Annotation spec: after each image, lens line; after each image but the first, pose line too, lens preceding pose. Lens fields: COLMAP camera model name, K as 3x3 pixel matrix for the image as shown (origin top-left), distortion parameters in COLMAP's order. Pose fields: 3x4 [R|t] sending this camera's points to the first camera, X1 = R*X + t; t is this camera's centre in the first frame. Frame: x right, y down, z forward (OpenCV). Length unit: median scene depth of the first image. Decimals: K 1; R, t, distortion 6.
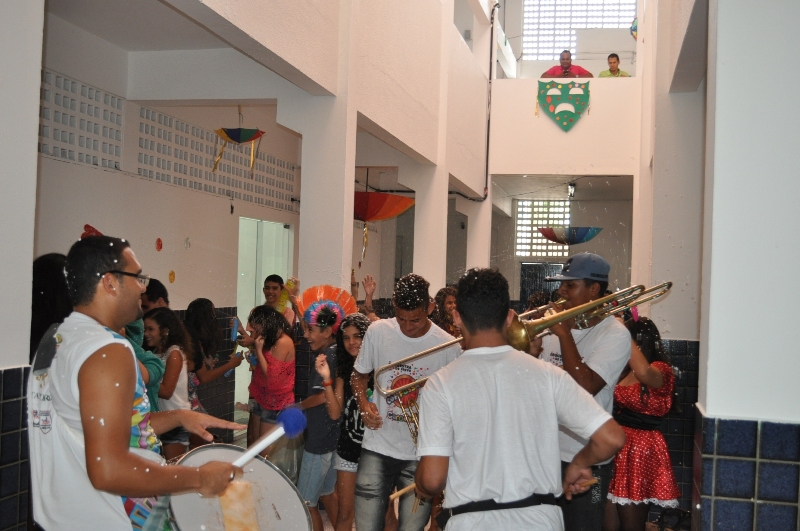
lens RADIAL K [[980.8, 0, 400.0], [0, 980.8, 265.5], [0, 0, 1]] dist [-0.020130, -0.018212]
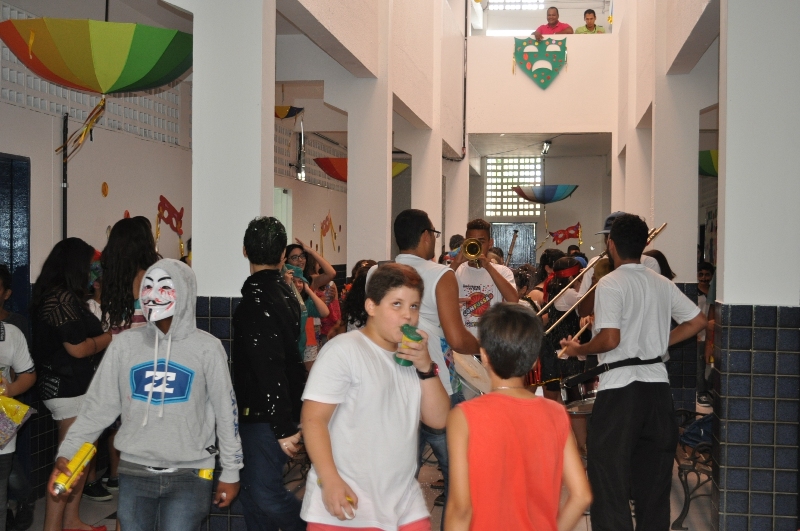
lens RADIAL K [[1168.5, 0, 400.0], [0, 1168.5, 265.5], [0, 0, 1]] dist [0.003403, 0.027343]
pose [[0.996798, -0.022871, 0.076622, -0.068396], [0.020526, 0.999301, 0.031258, 0.001389], [-0.077283, -0.029585, 0.996570, -0.167607]]
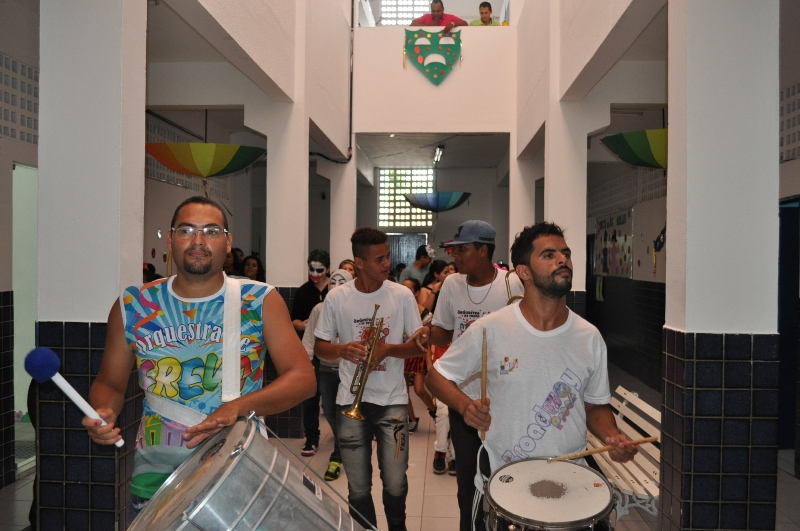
lens RADIAL K [[822.7, 0, 400.0], [0, 822.7, 265.5], [0, 0, 1]] dist [-0.005698, -0.007907]
pose [[0.986882, -0.024185, 0.159622, 0.009520], [0.020012, 0.999416, 0.027698, 0.008808], [-0.160199, -0.024140, 0.986790, 0.241351]]
